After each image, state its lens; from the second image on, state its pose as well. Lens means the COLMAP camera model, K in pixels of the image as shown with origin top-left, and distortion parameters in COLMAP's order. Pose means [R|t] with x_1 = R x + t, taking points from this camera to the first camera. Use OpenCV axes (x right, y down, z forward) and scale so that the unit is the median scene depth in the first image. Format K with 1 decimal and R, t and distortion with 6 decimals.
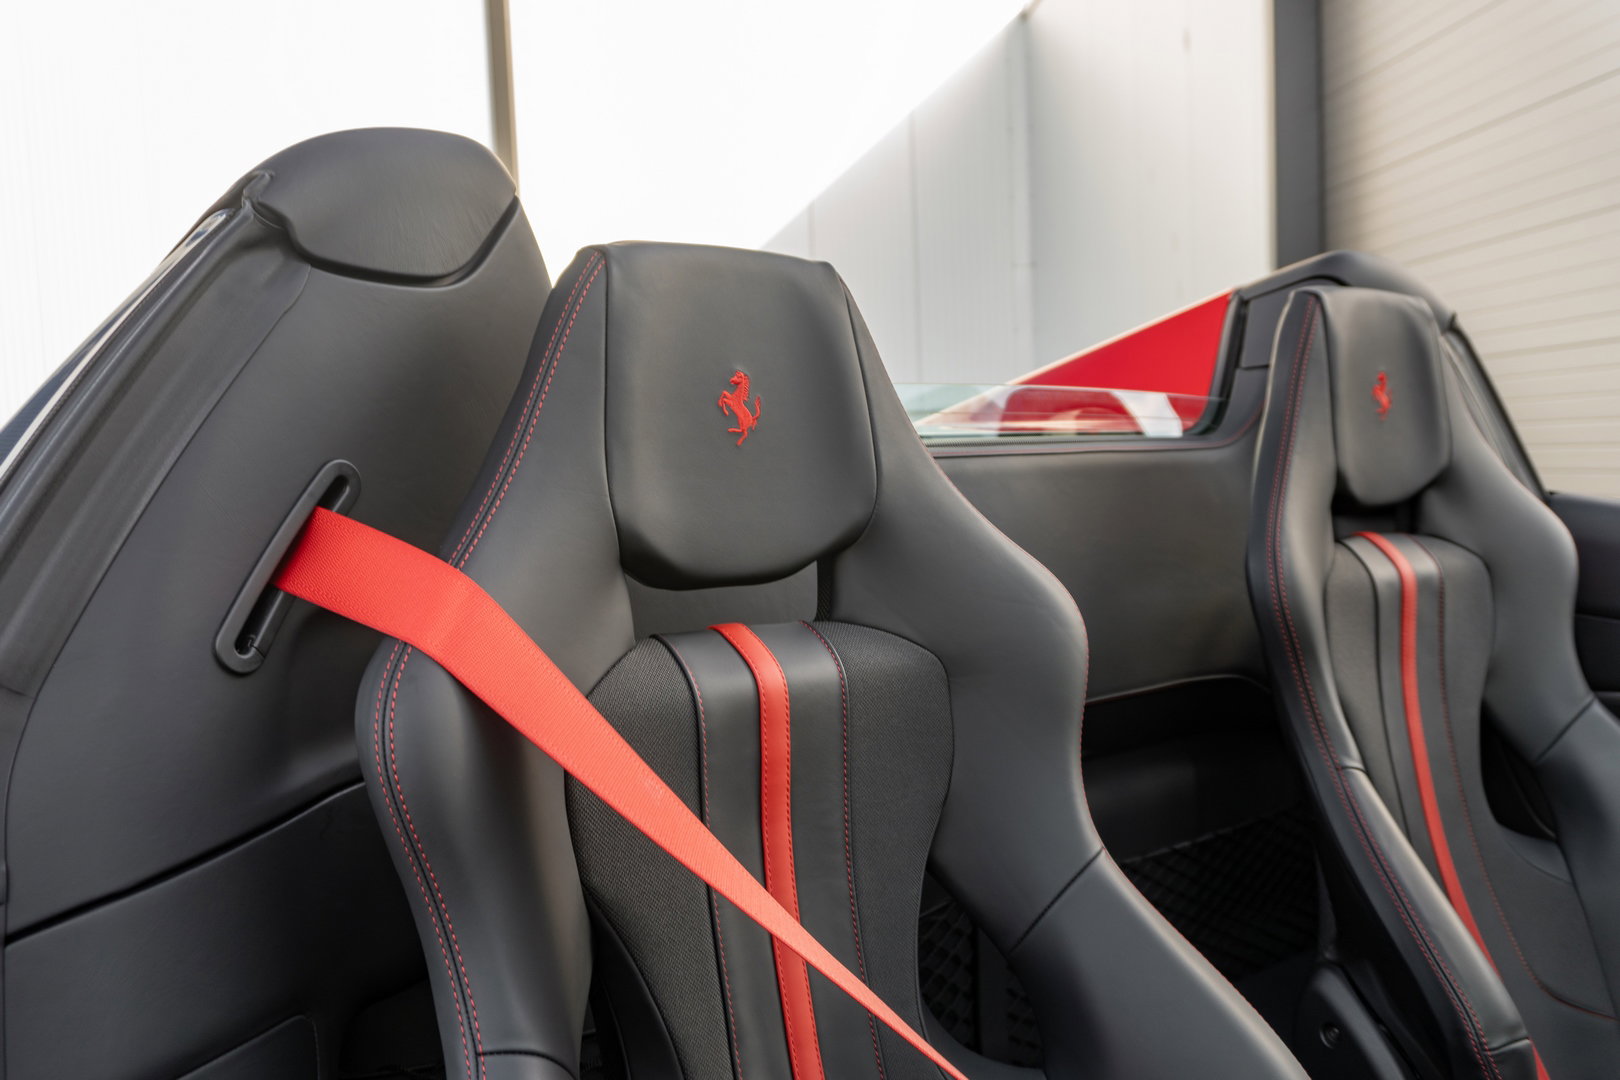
lens RADIAL K [[1315.4, 0, 810.0], [0, 1315.4, 540.0], [0, 0, 1]] dist [0.002840, -0.007085]
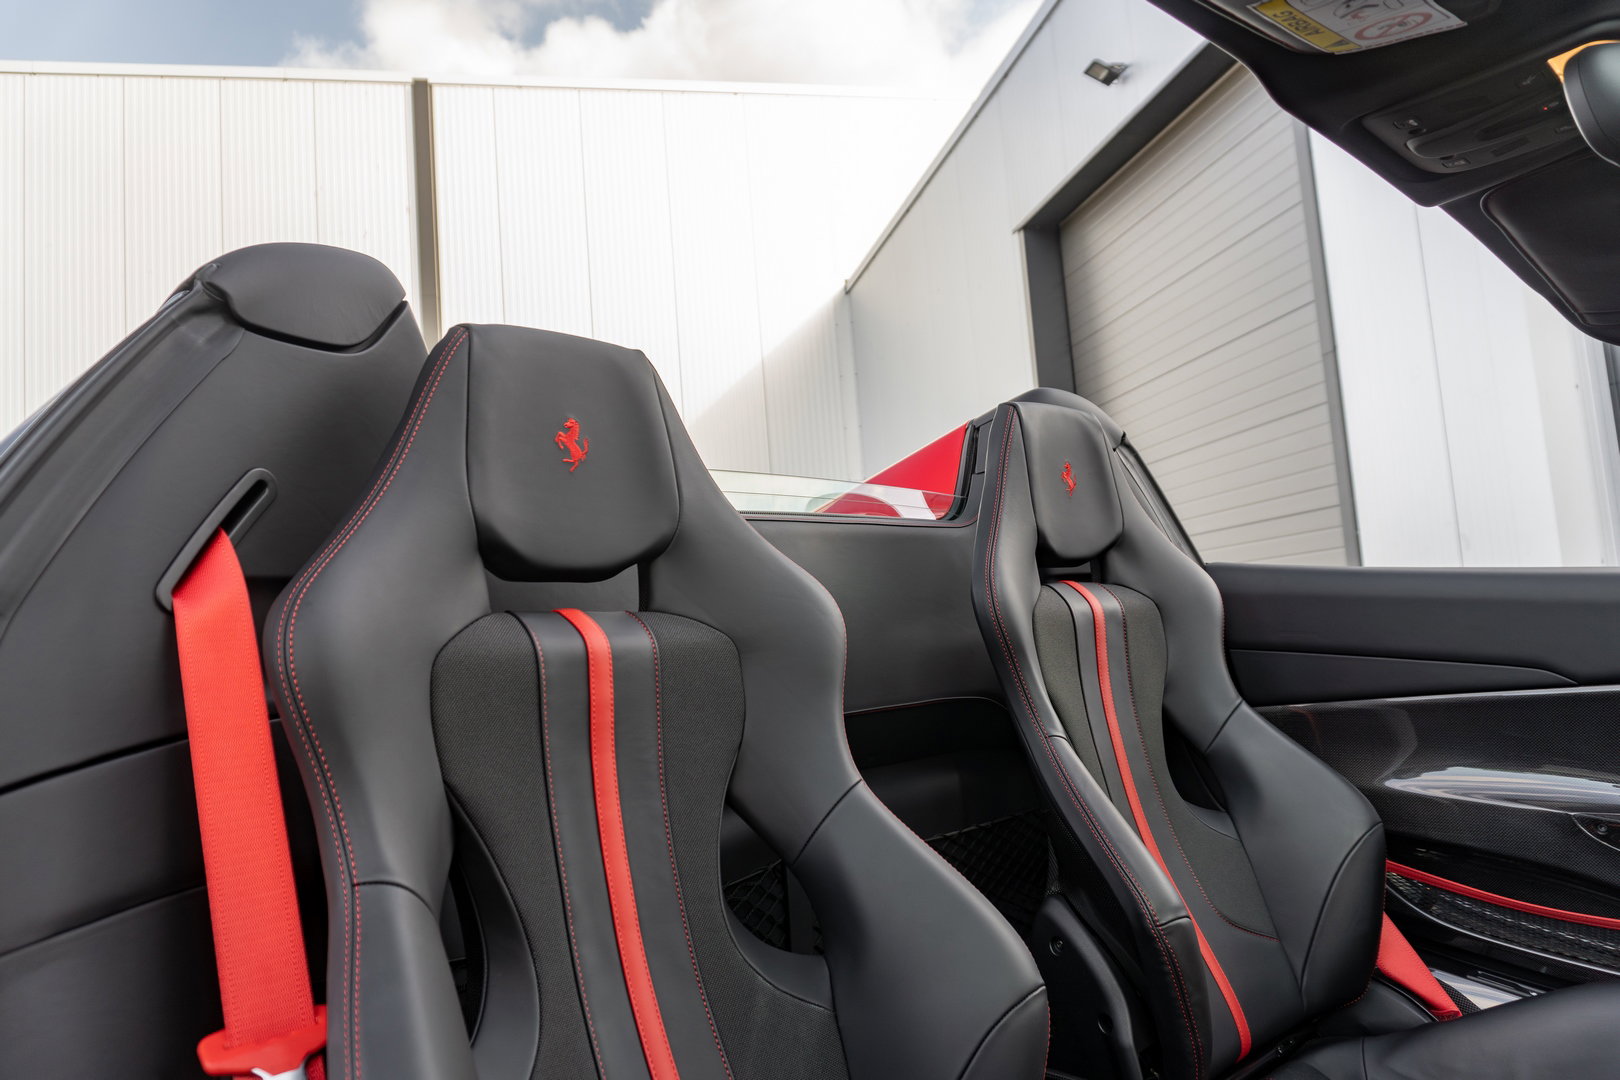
lens RADIAL K [[1079.6, 0, 811.8], [0, 1079.6, 518.3], [0, 0, 1]] dist [-0.027491, 0.001895]
pose [[0.992704, -0.026773, 0.117571, 0.056494], [0.045869, 0.985582, -0.162863, 0.158496], [-0.111515, 0.167067, 0.979619, -0.099611]]
